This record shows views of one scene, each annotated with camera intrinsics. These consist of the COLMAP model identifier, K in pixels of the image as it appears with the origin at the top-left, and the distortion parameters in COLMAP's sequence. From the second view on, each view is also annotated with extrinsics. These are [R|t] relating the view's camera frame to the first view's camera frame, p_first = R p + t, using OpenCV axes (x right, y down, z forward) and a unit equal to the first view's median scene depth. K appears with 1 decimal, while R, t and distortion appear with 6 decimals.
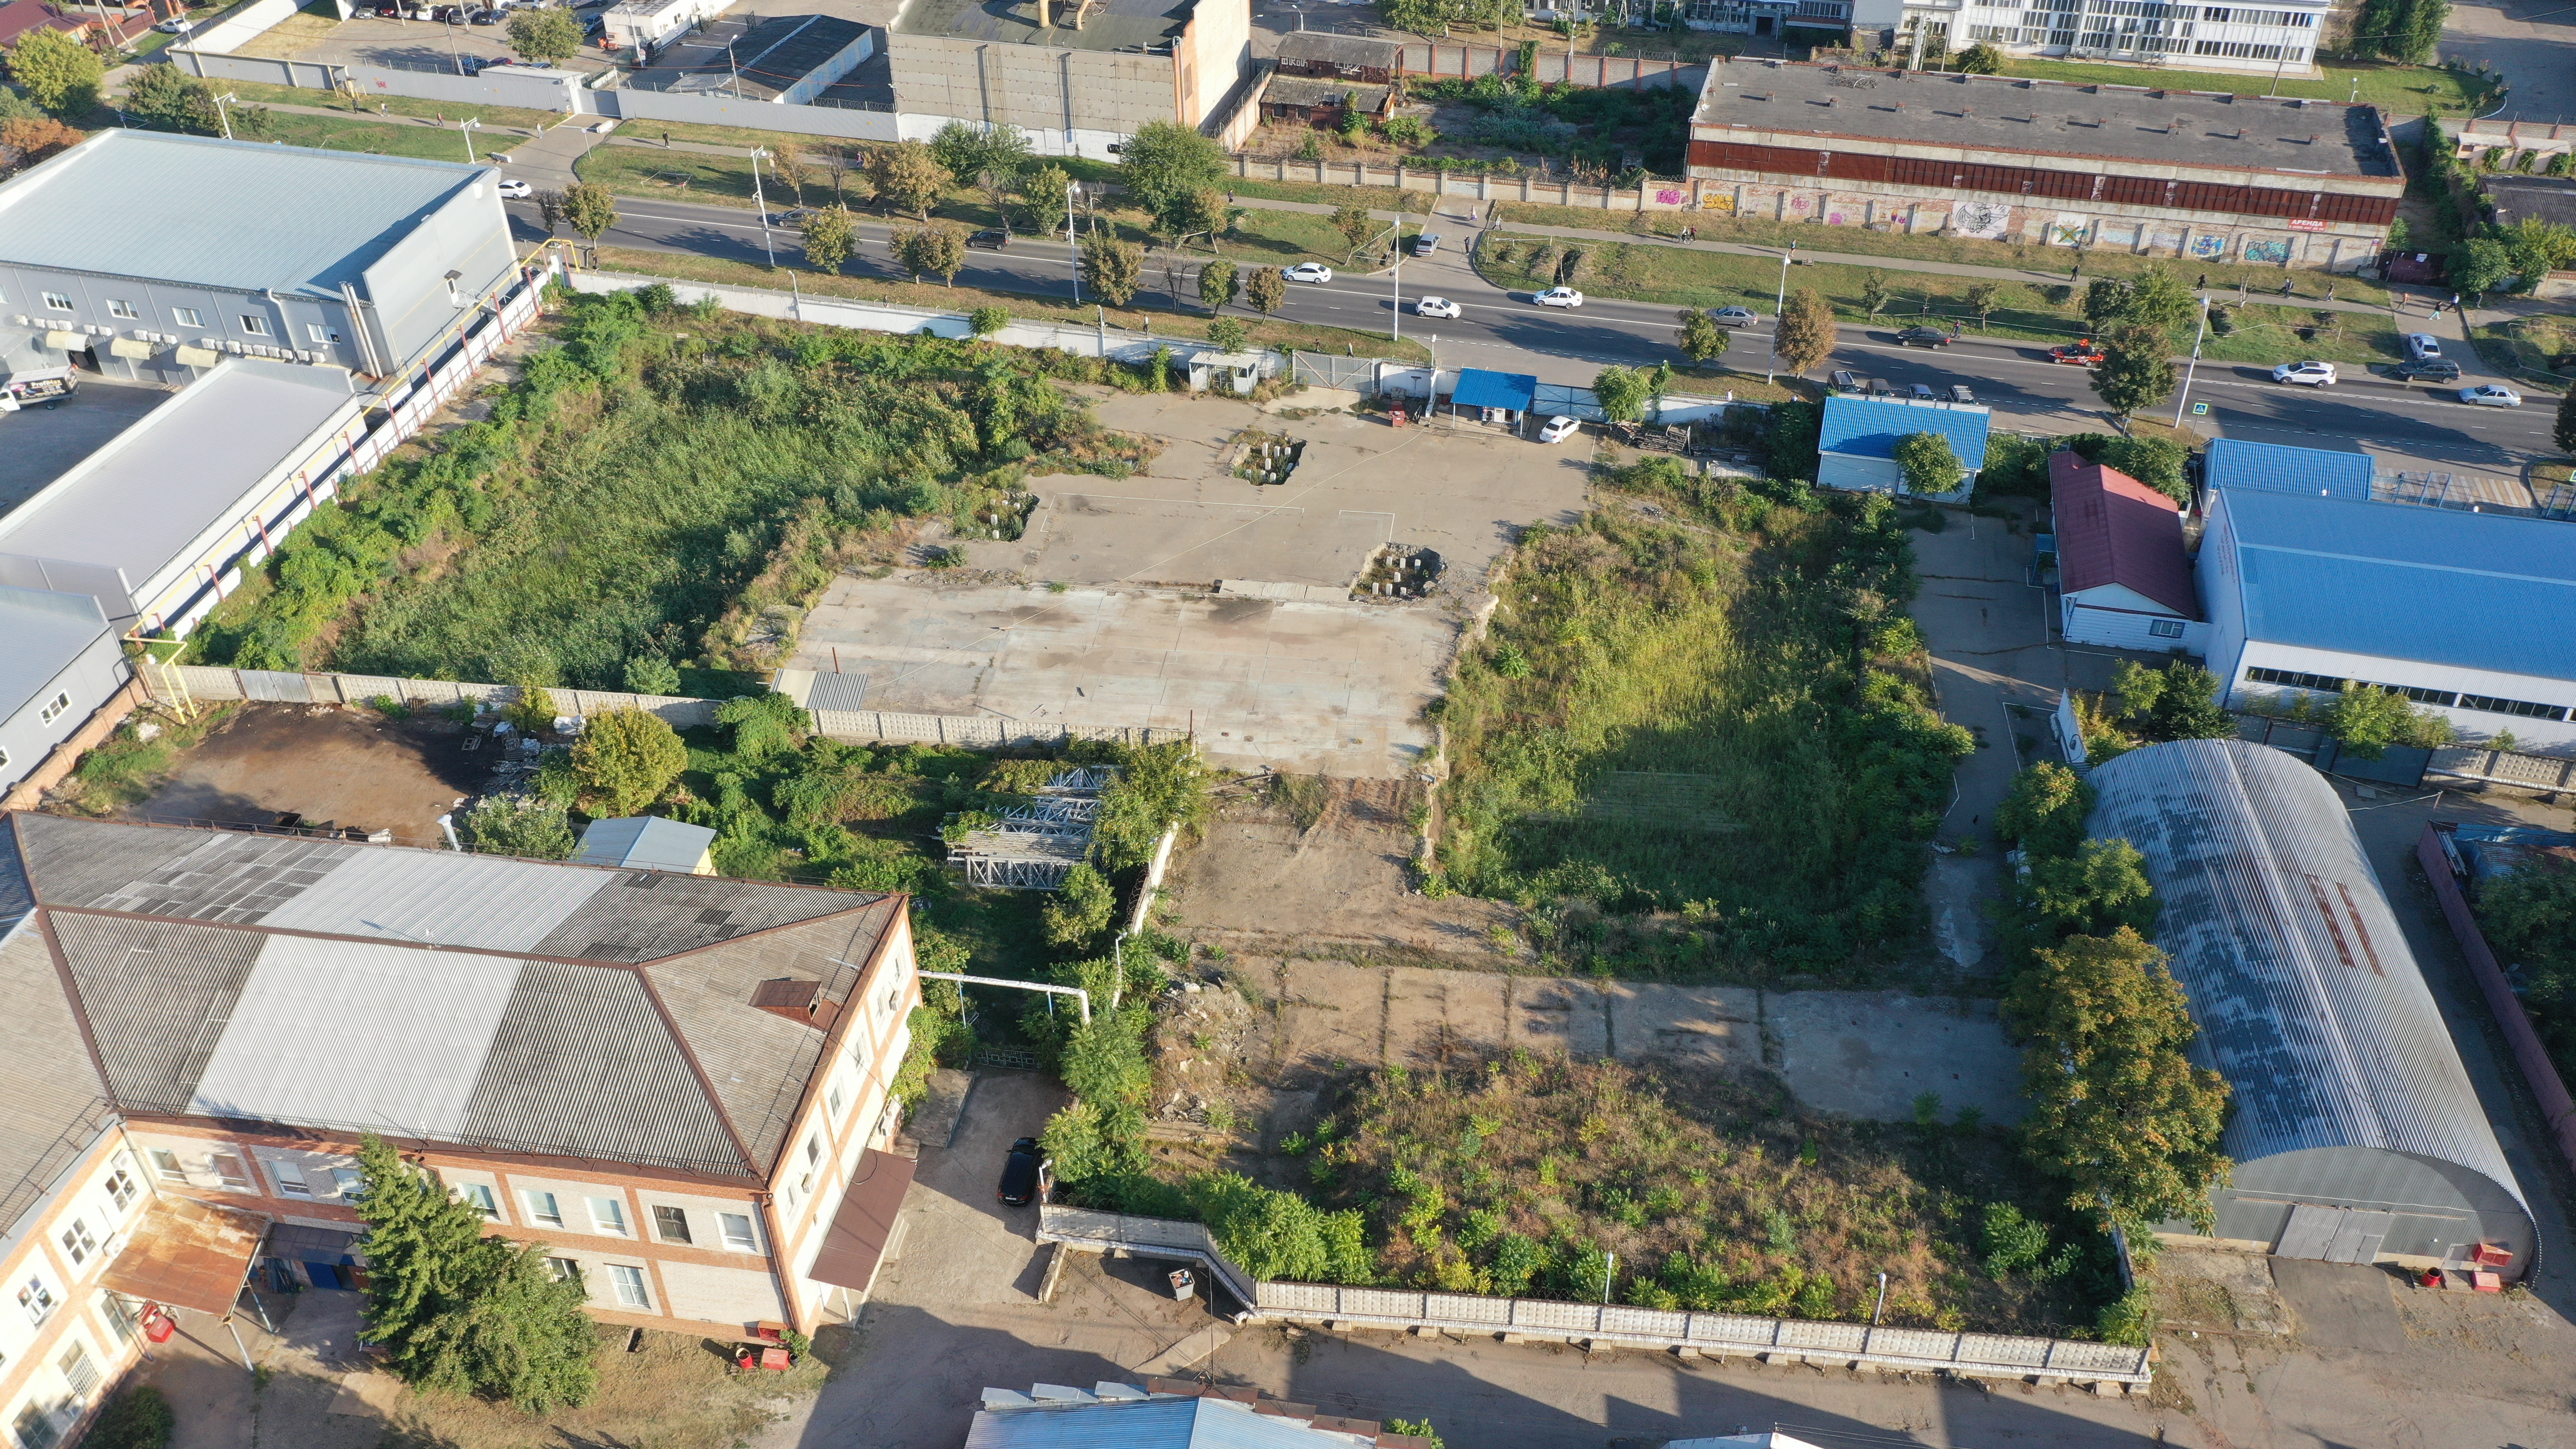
lens RADIAL K [[2044.1, 0, 1294.3], [0, 2044.1, 719.0], [0, 0, 1]] dist [0.018253, 0.003478]
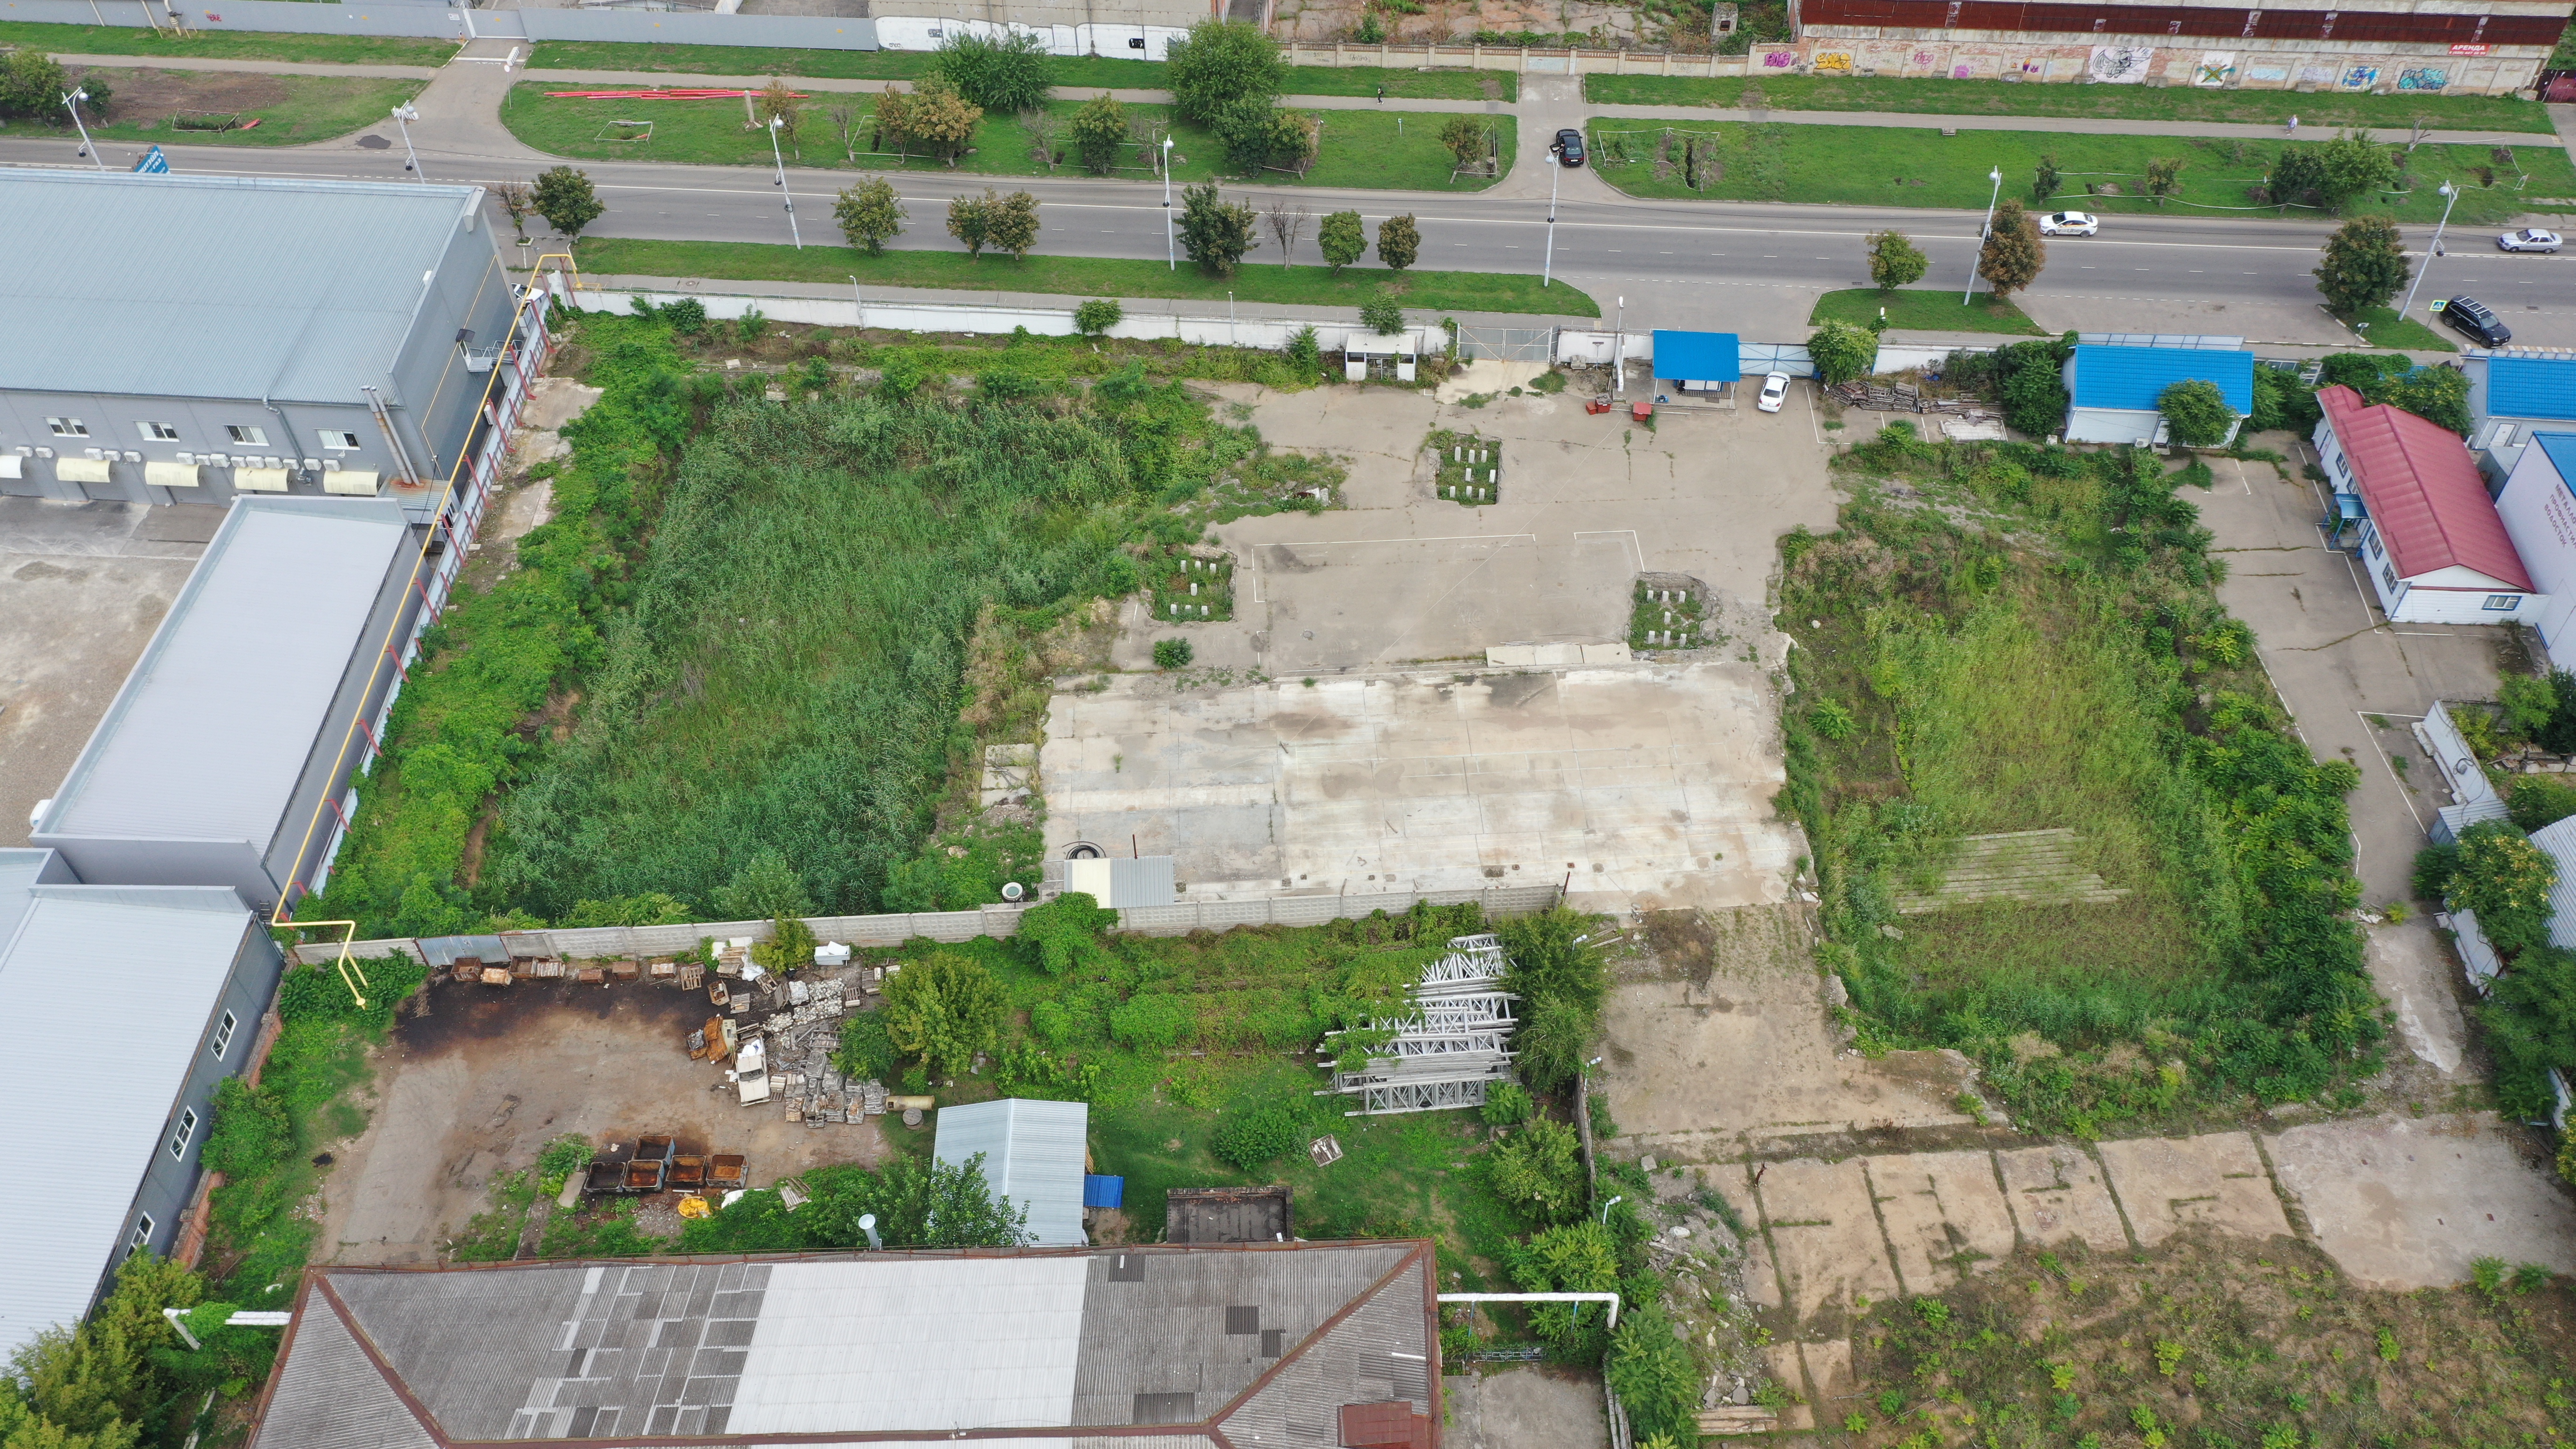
lens RADIAL K [[2044.1, 0, 1295.2], [0, 2044.1, 712.6], [0, 0, 1]] dist [0.018253, 0.003478]
pose [[0.985440, -0.125787, 0.114389, -0.210105], [0.104595, 0.978924, 0.175405, -0.193993], [-0.134042, -0.160887, 0.977828, 0.123619]]
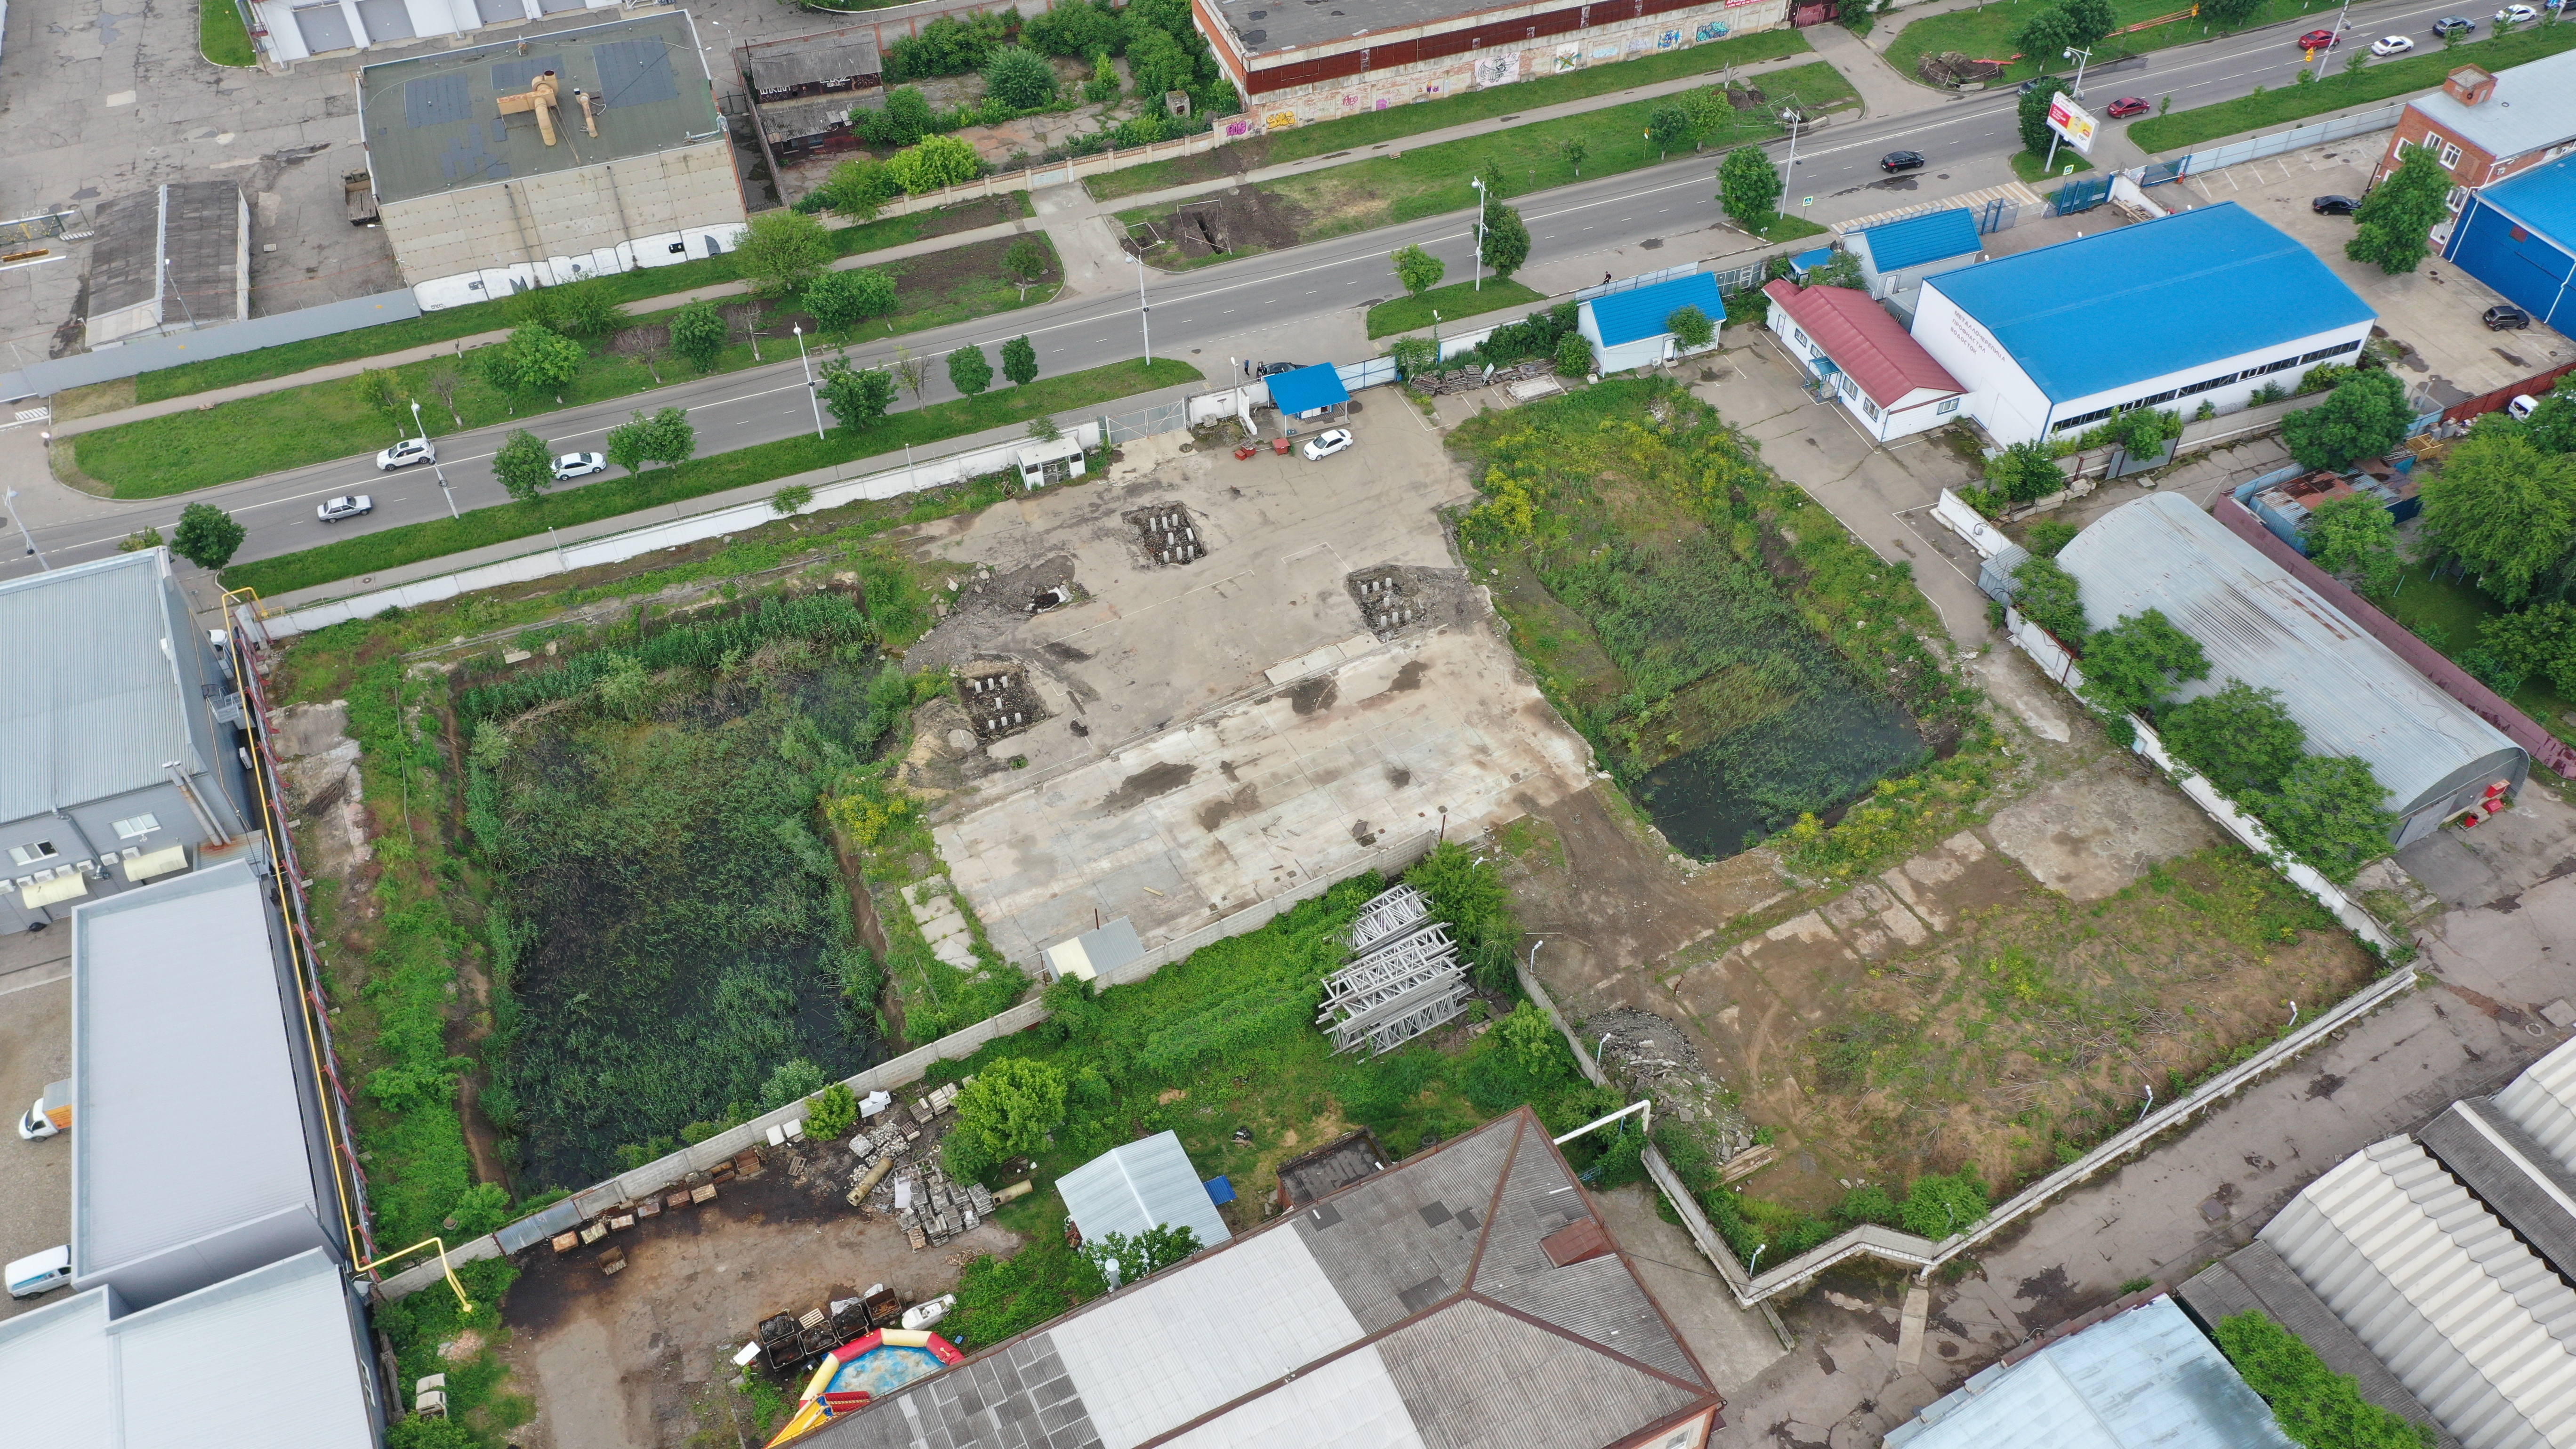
lens RADIAL K [[2044.1, 0, 1289.7], [0, 2044.1, 709.9], [0, 0, 1]] dist [0.018253, 0.003478]
pose [[0.816259, -0.416024, 0.400806, -0.427044], [0.353647, 0.908470, 0.222746, -0.262956], [-0.456788, -0.040075, 0.888672, 0.056669]]
